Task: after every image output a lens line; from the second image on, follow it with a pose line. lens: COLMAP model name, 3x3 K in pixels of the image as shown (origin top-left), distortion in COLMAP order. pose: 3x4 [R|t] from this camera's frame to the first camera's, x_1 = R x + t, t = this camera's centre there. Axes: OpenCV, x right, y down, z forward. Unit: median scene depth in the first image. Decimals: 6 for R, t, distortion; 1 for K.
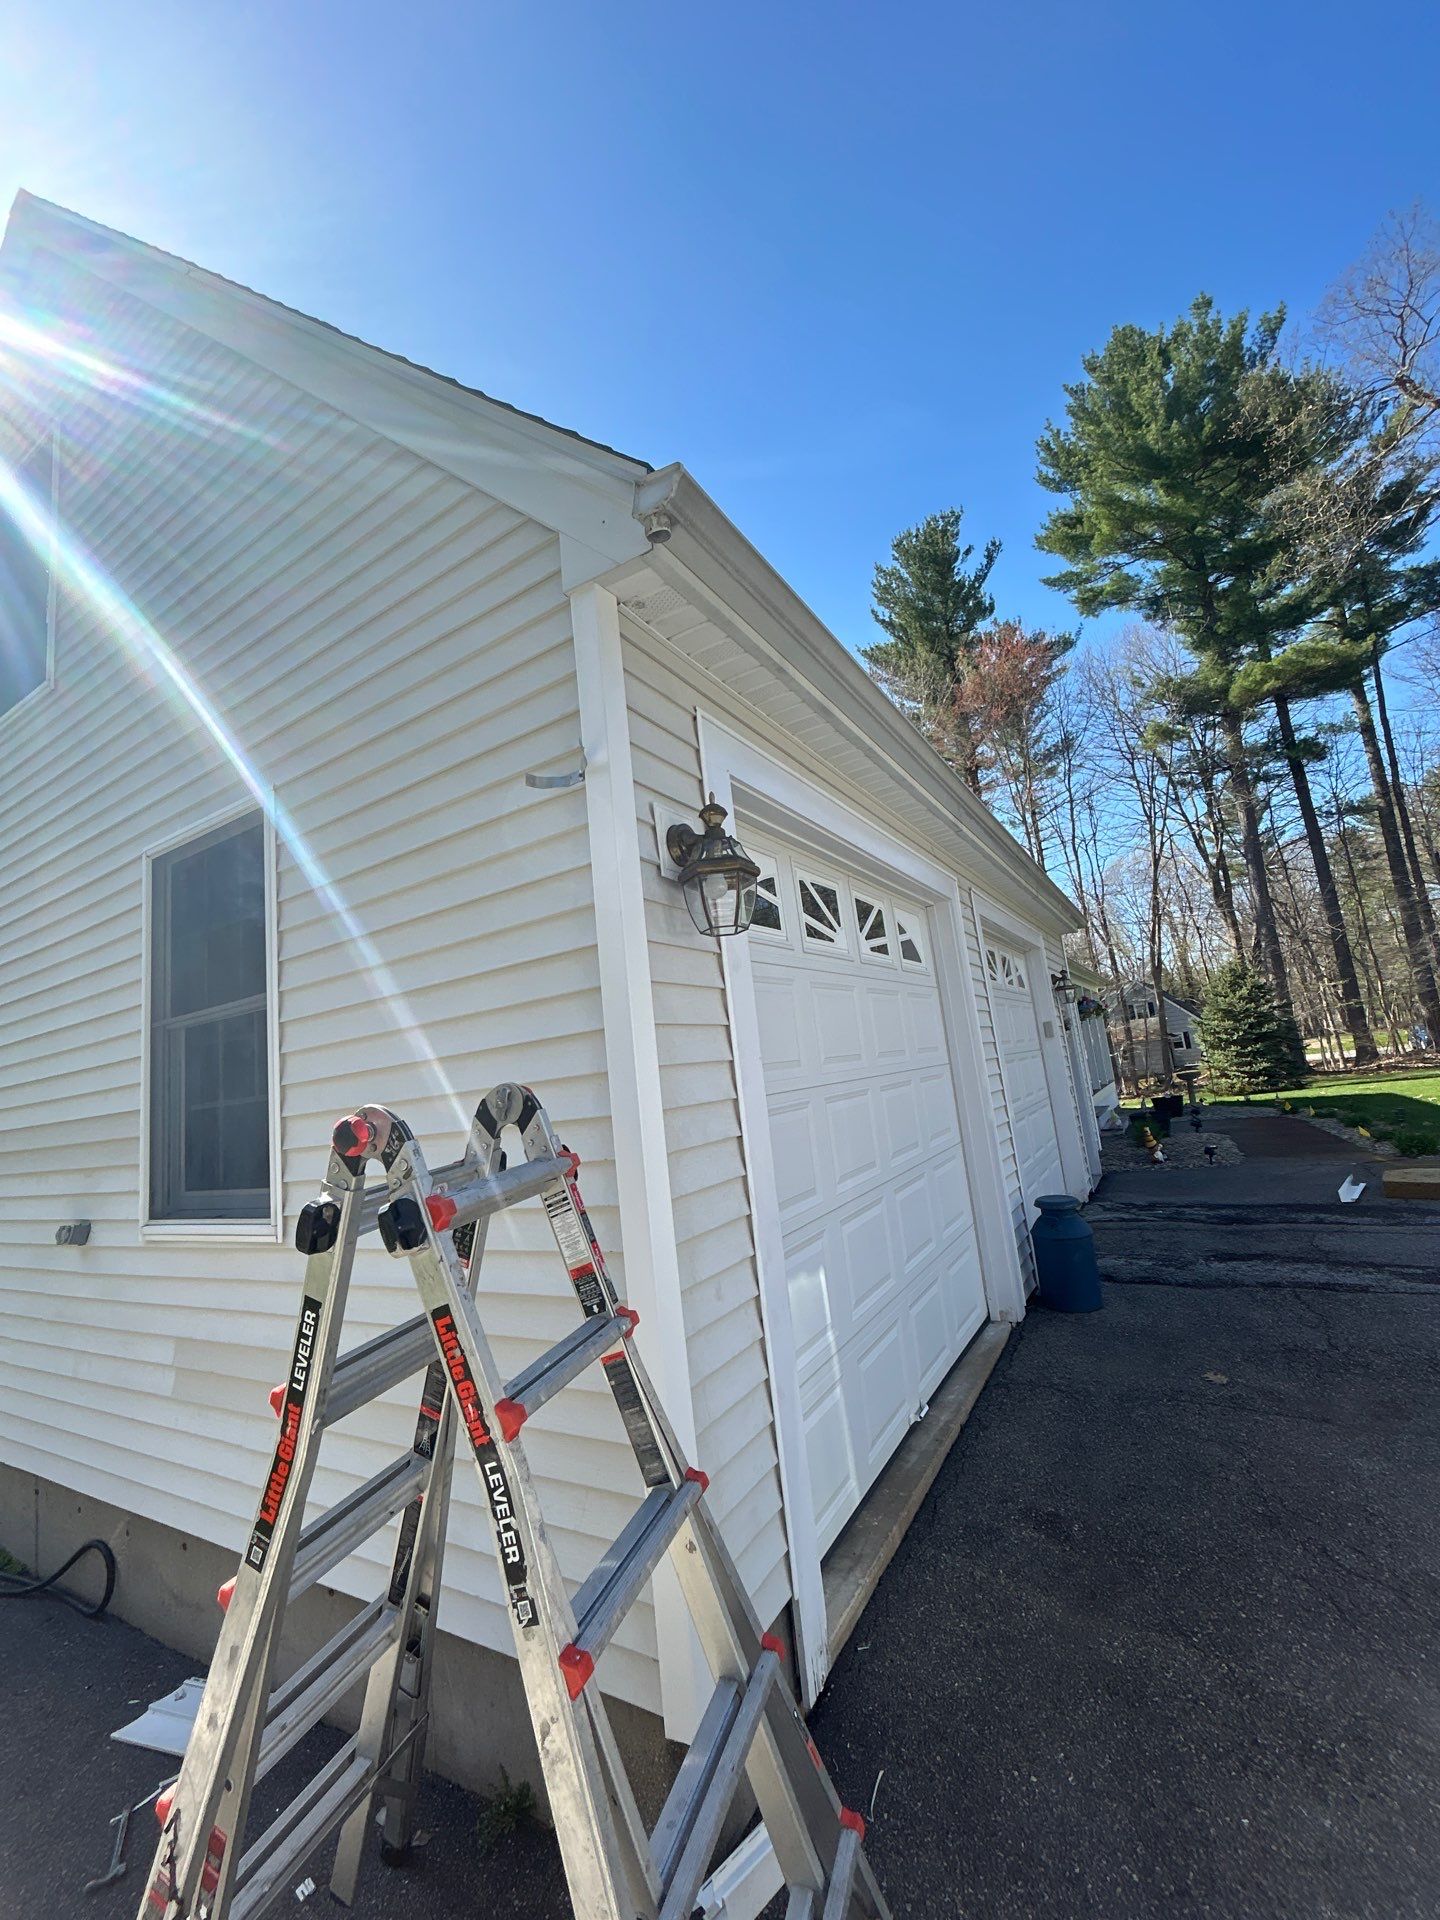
lens RADIAL K [[774.7, 0, 714.6], [0, 774.7, 952.6], [0, 0, 1]] dist [-0.001501, -0.000377]
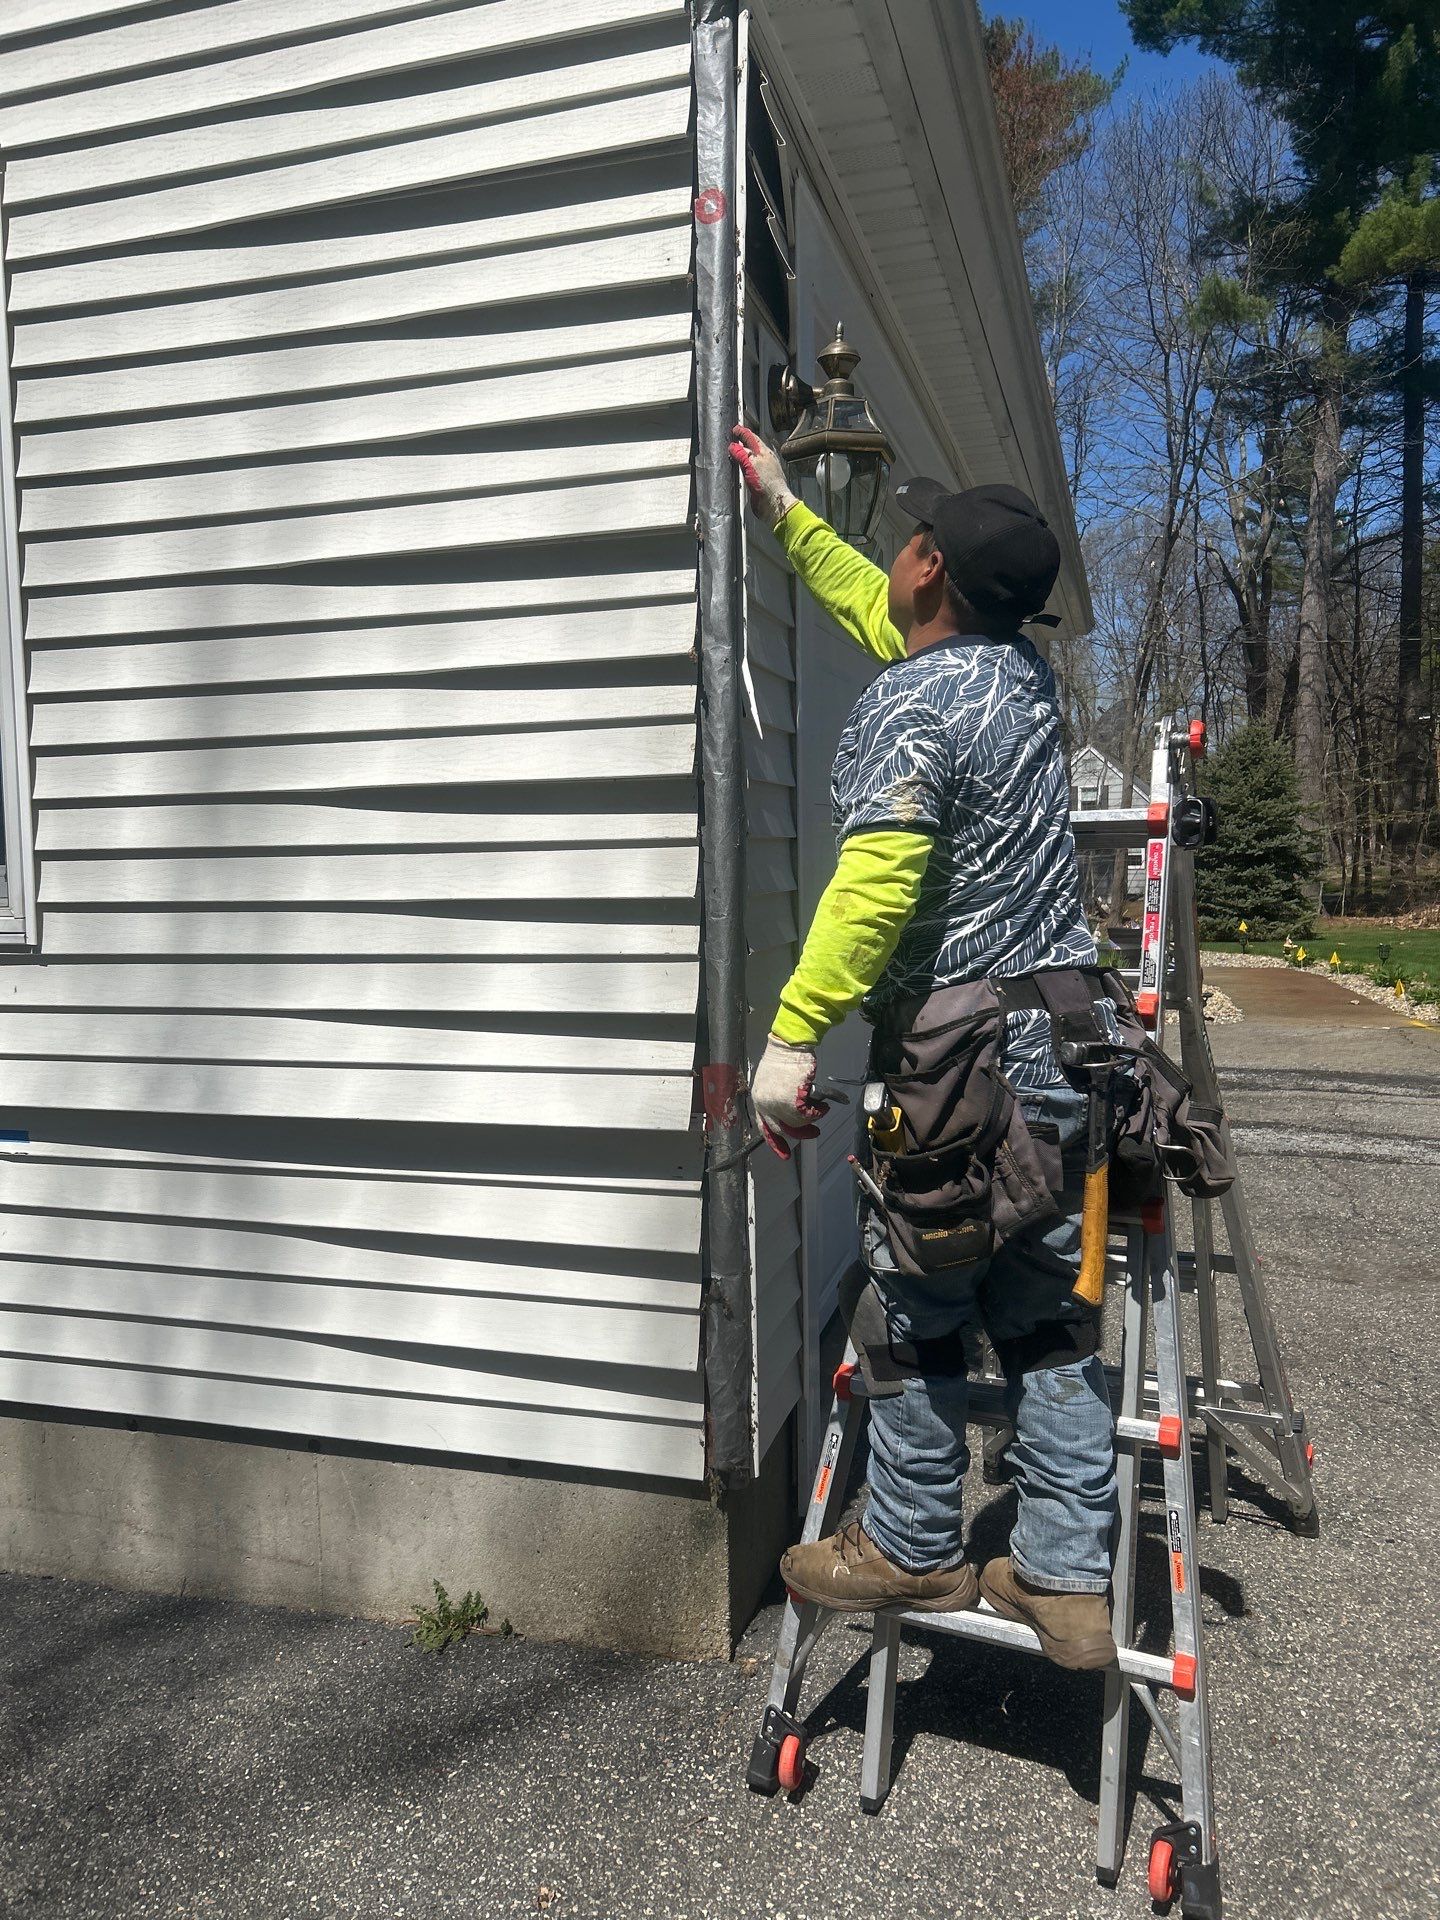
lens RADIAL K [[1470.7, 0, 696.8], [0, 1470.7, 956.4], [0, 0, 1]] dist [0.016131, -0.012109]
pose [[0.963146, 0.070988, 0.259441, -0.204190], [-0.125750, 0.971483, 0.201015, 0.042305], [-0.237773, -0.226232, 0.944607, -0.149877]]
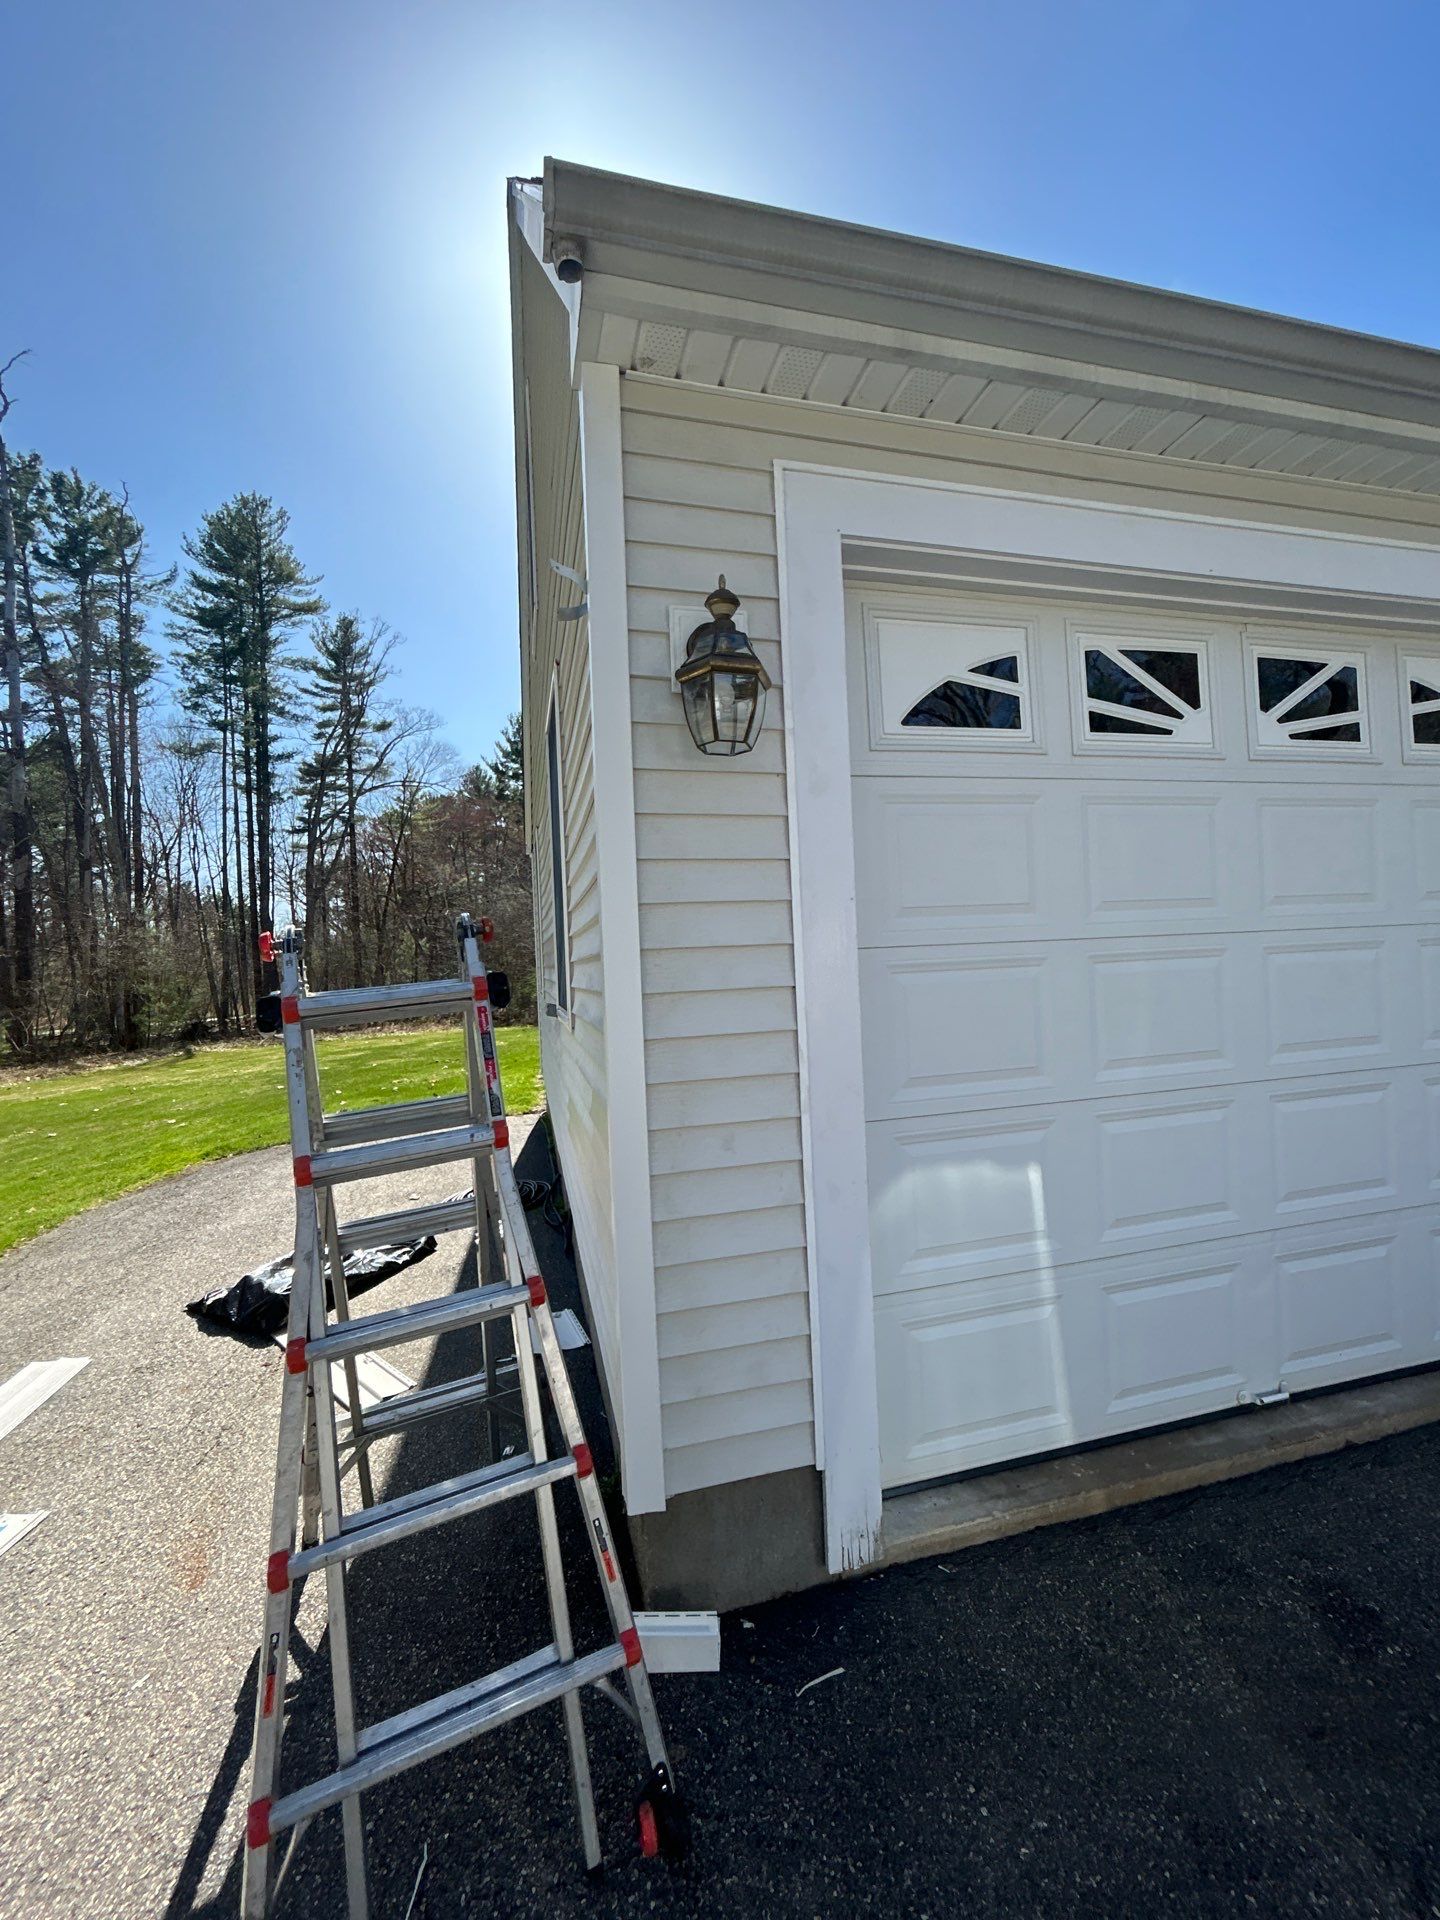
lens RADIAL K [[770.6, 0, 720.0], [0, 770.6, 960.0], [0, 0, 1]] dist [0.011310, -0.000349]
pose [[0.718374, 0.072723, -0.691845, 0.291274], [0.076744, 0.980166, 0.182716, 0.021799], [0.691411, -0.184354, 0.698545, 0.173519]]
